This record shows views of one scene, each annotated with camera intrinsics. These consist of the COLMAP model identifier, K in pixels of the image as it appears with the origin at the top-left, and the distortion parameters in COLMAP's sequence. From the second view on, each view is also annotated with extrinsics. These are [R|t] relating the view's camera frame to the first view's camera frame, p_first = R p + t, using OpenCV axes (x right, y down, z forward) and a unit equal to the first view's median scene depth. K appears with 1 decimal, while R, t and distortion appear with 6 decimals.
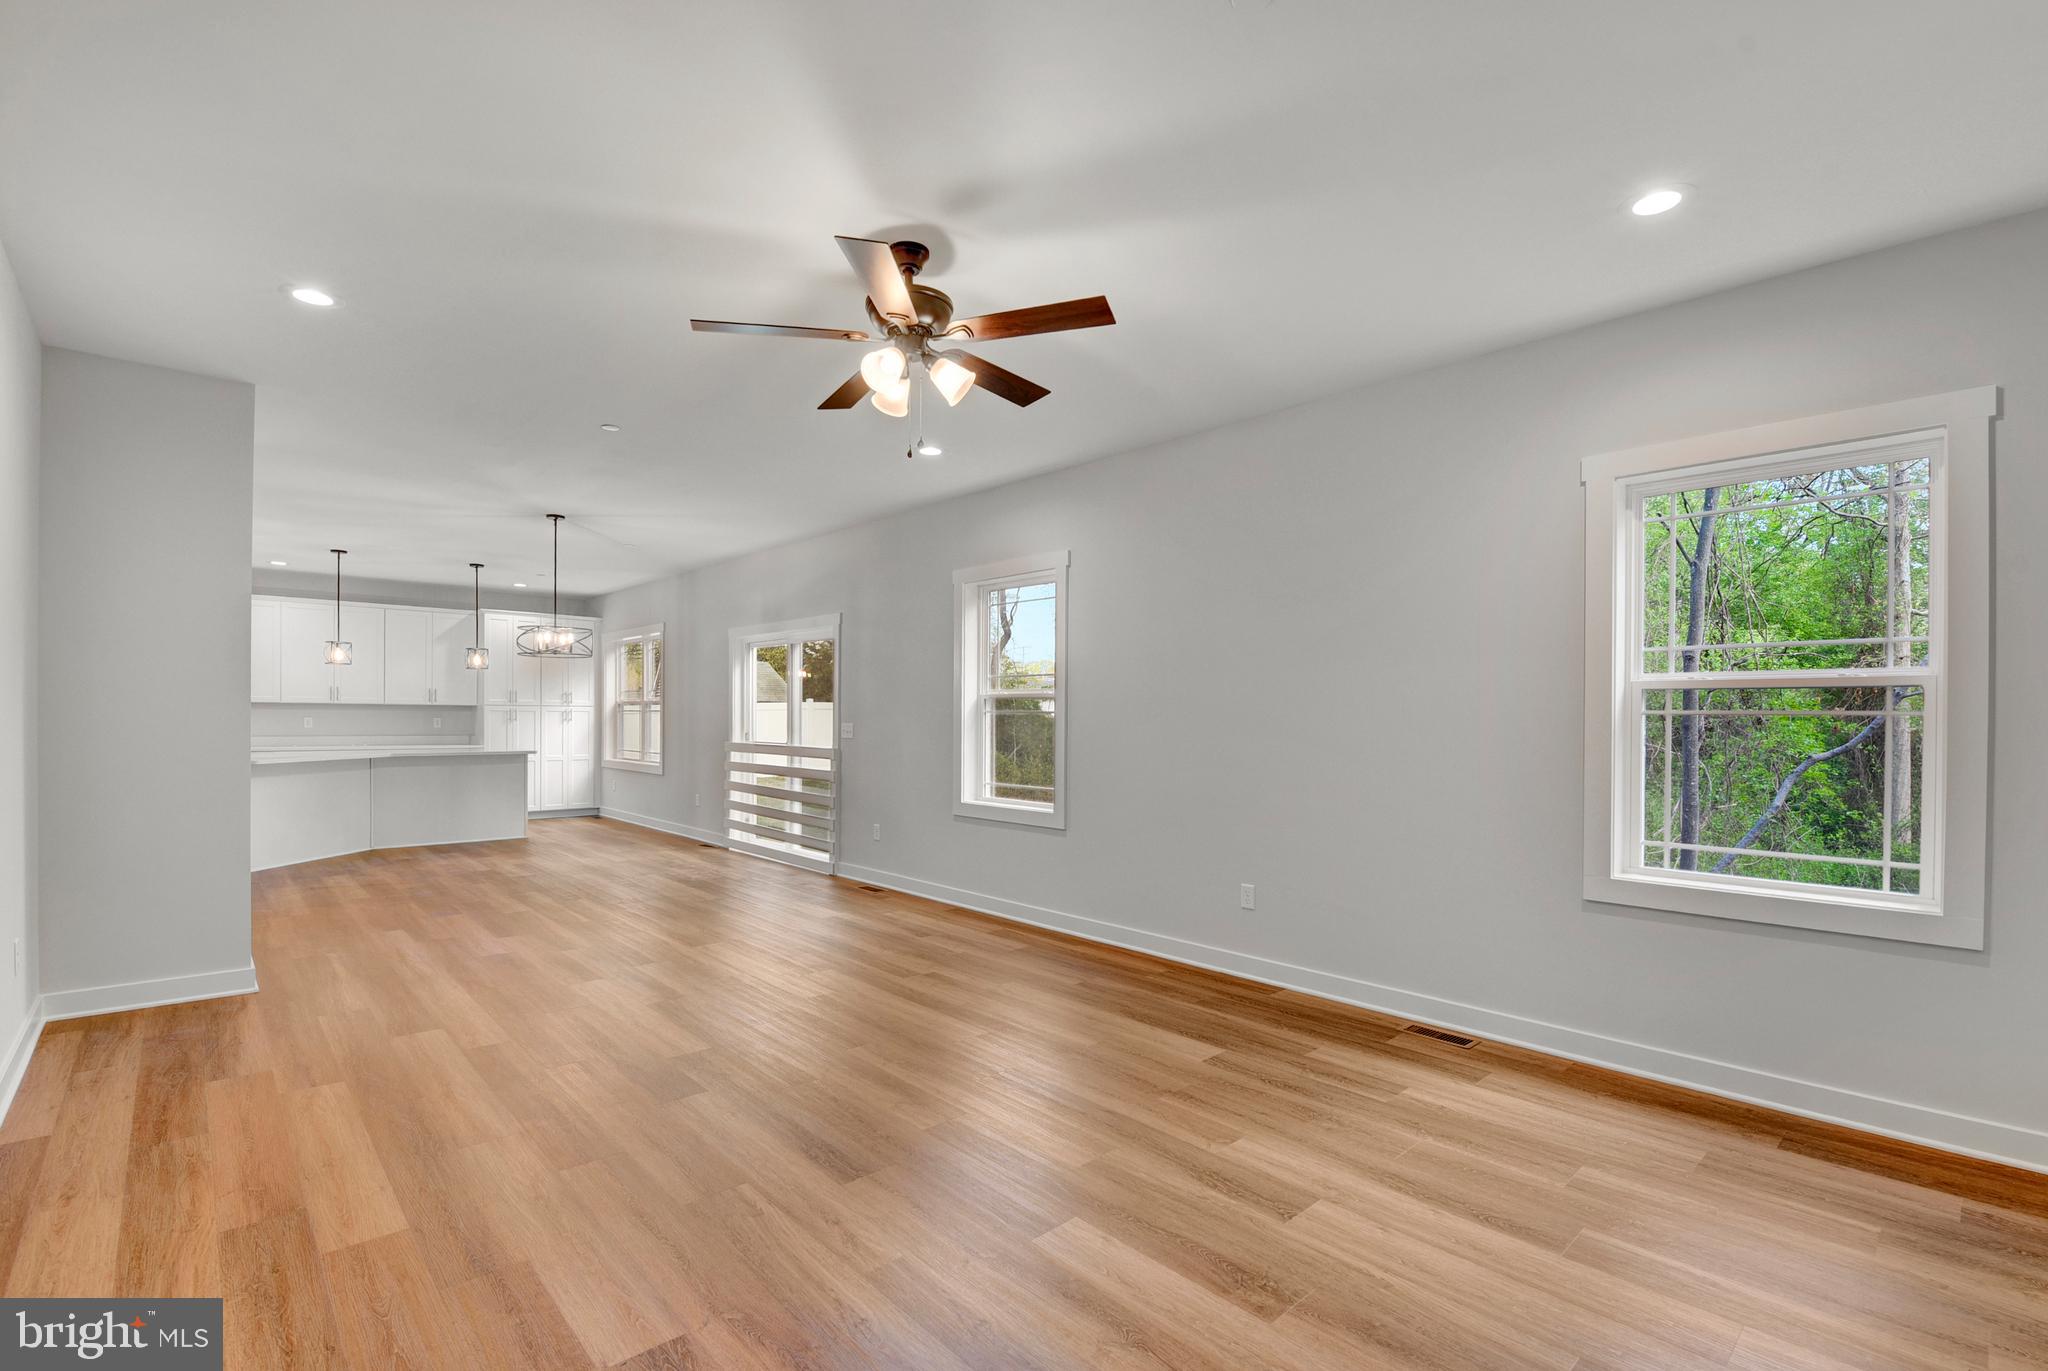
lens RADIAL K [[912.3, 0, 1008.0], [0, 912.3, 715.0], [0, 0, 1]] dist [-0.002853, -0.000513]
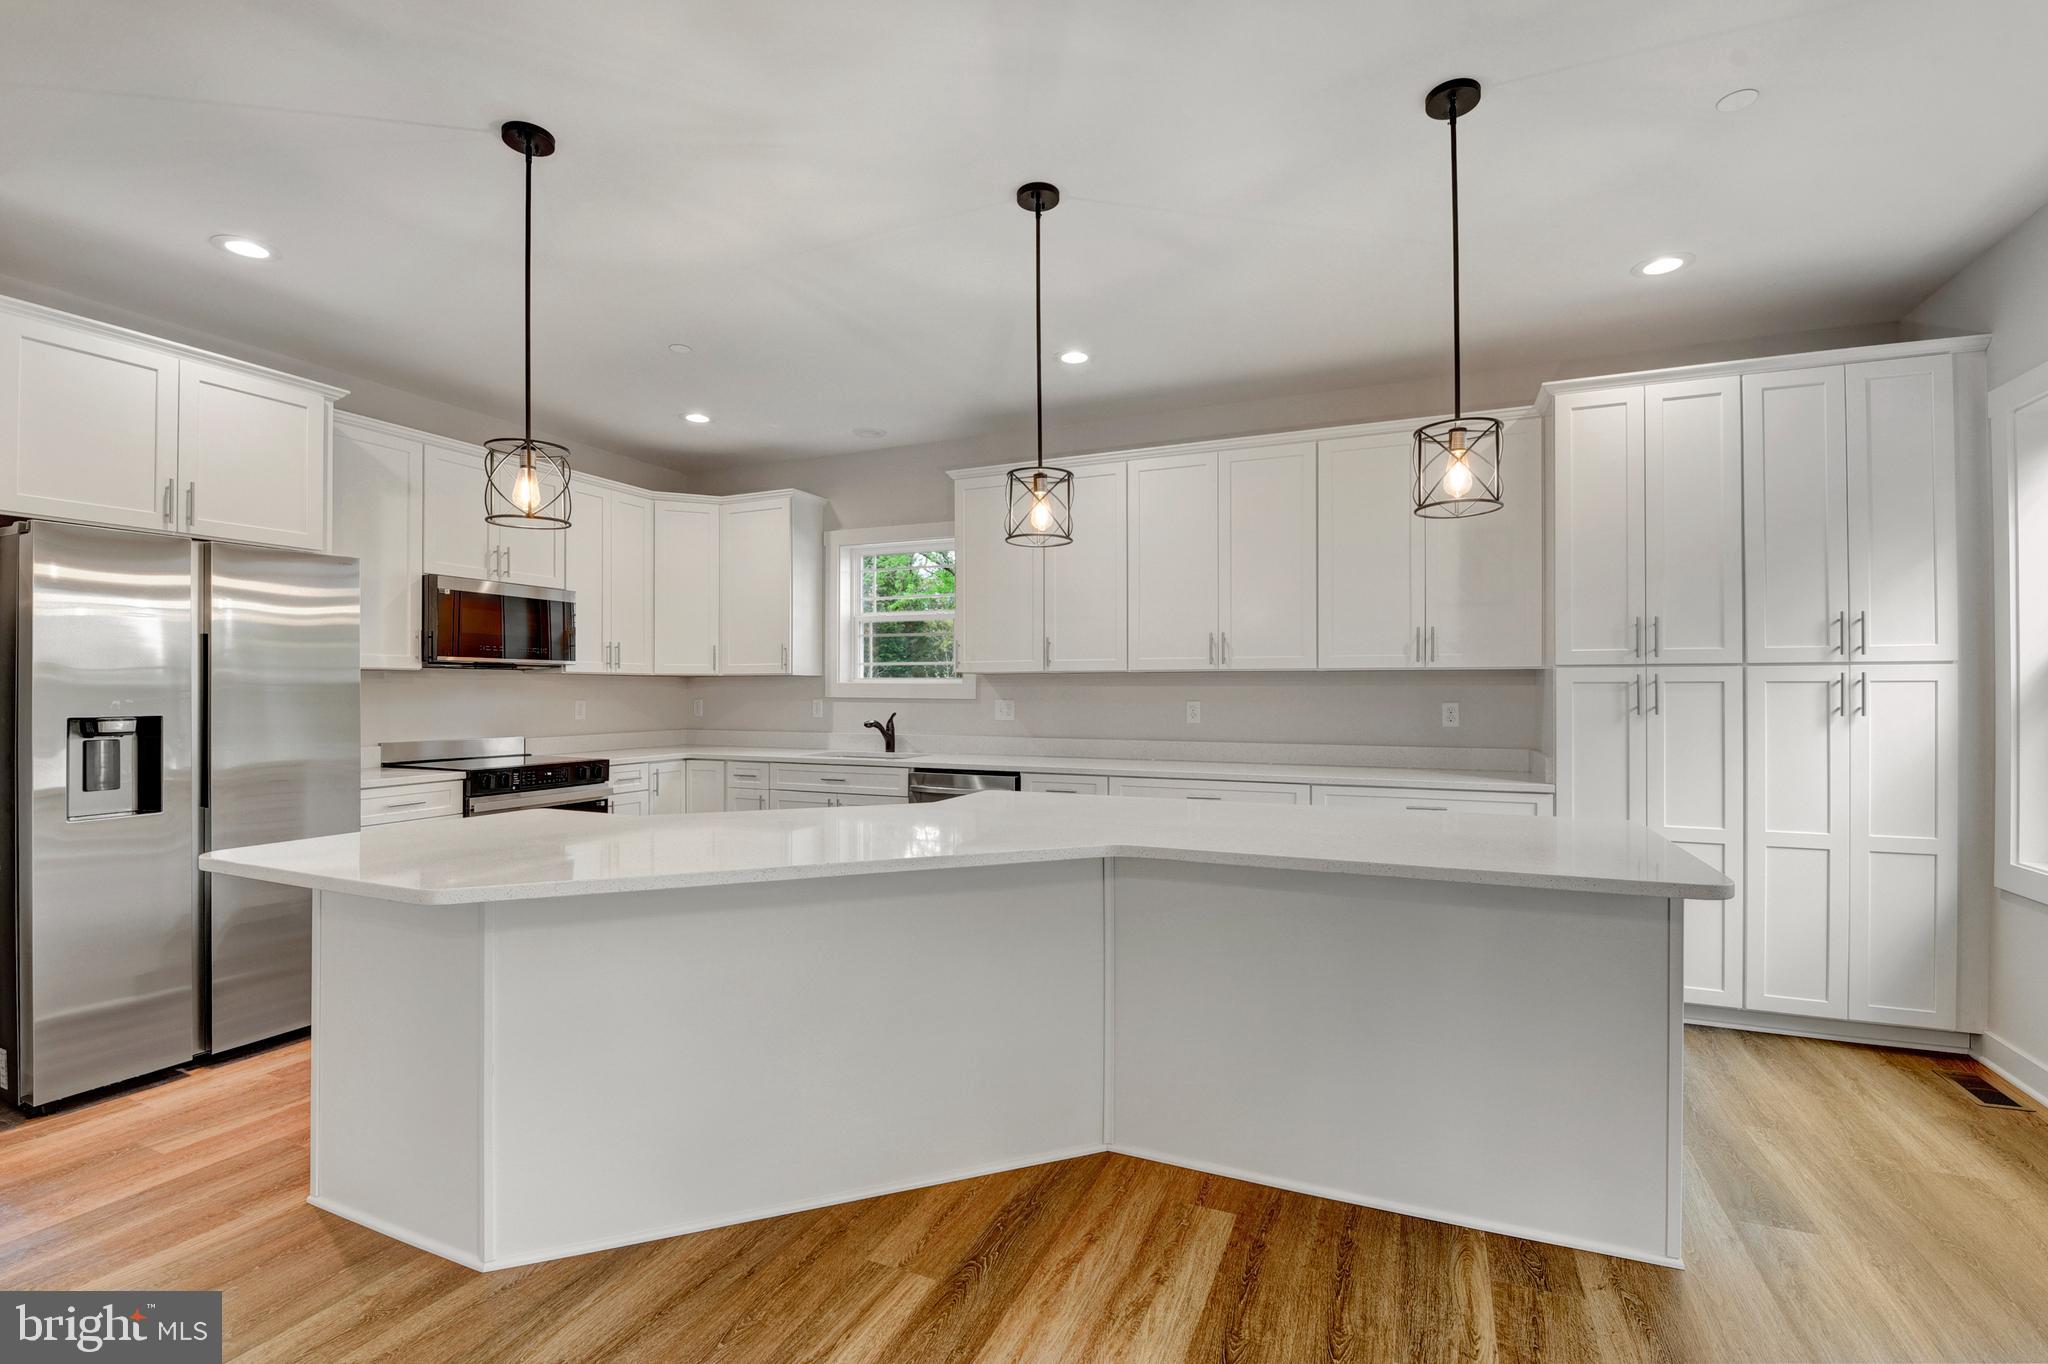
lens RADIAL K [[859.7, 0, 1024.0], [0, 859.7, 682.0], [0, 0, 1]] dist [0.001053, -0.022043]
pose [[0.392691, -0.015488, -0.919540, -0.414654], [0.003597, 0.999876, -0.015306, -0.000989], [0.919664, 0.002703, 0.392698, 0.798905]]
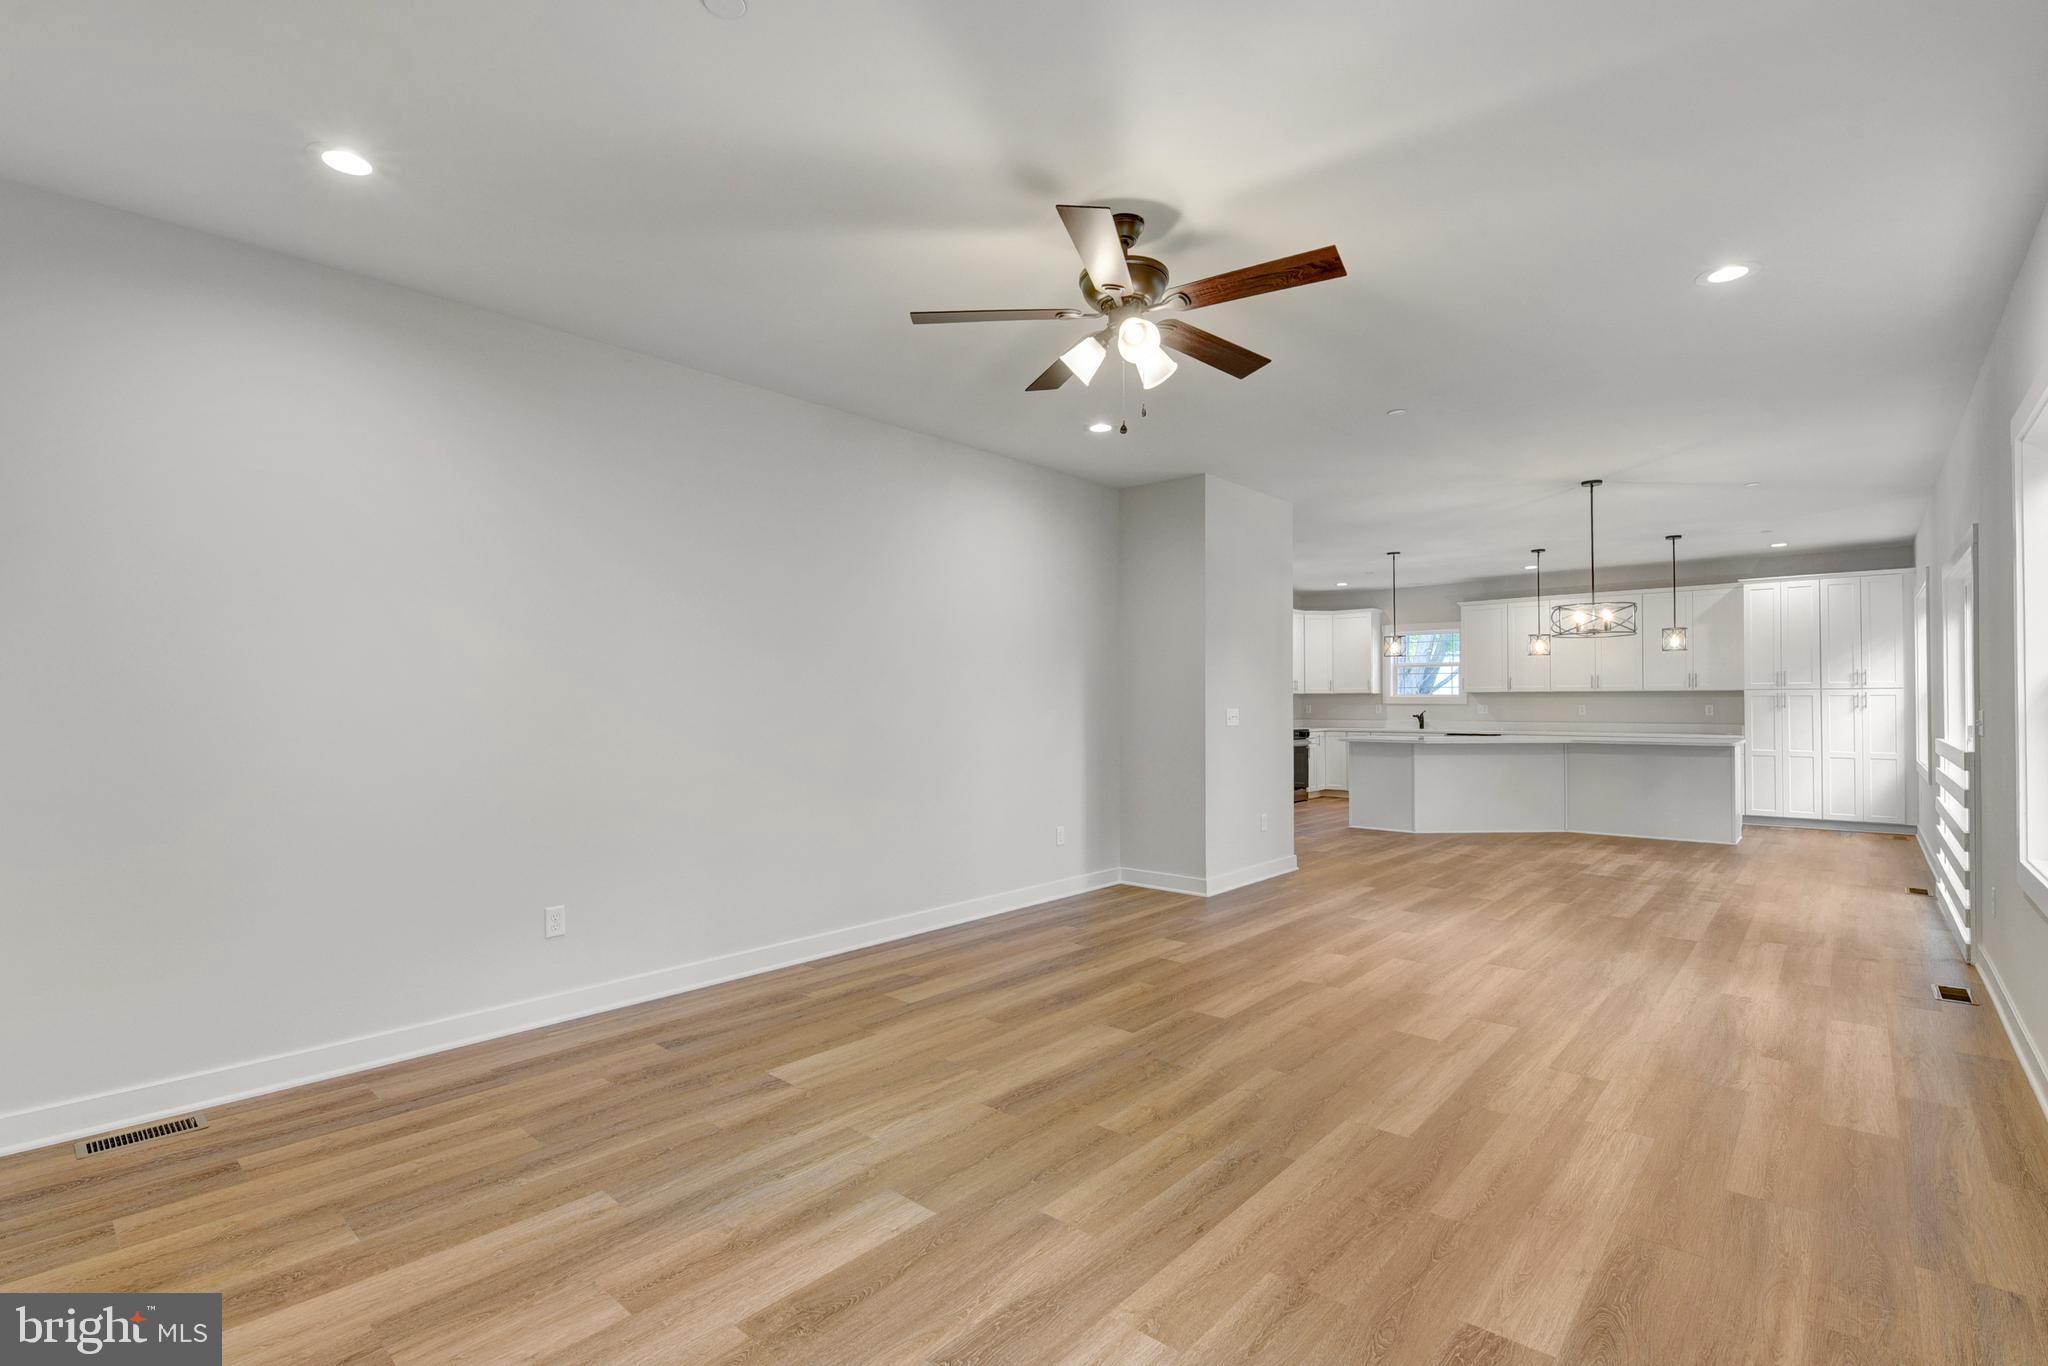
lens RADIAL K [[947.7, 0, 1035.9], [0, 947.7, 698.4], [0, 0, 1]] dist [-0.003189, -0.000560]
pose [[0.118854, -0.009671, -0.992865, 0.280171], [0.004796, 0.999946, -0.009166, 0.002739], [0.992900, -0.003673, 0.118894, 0.252504]]
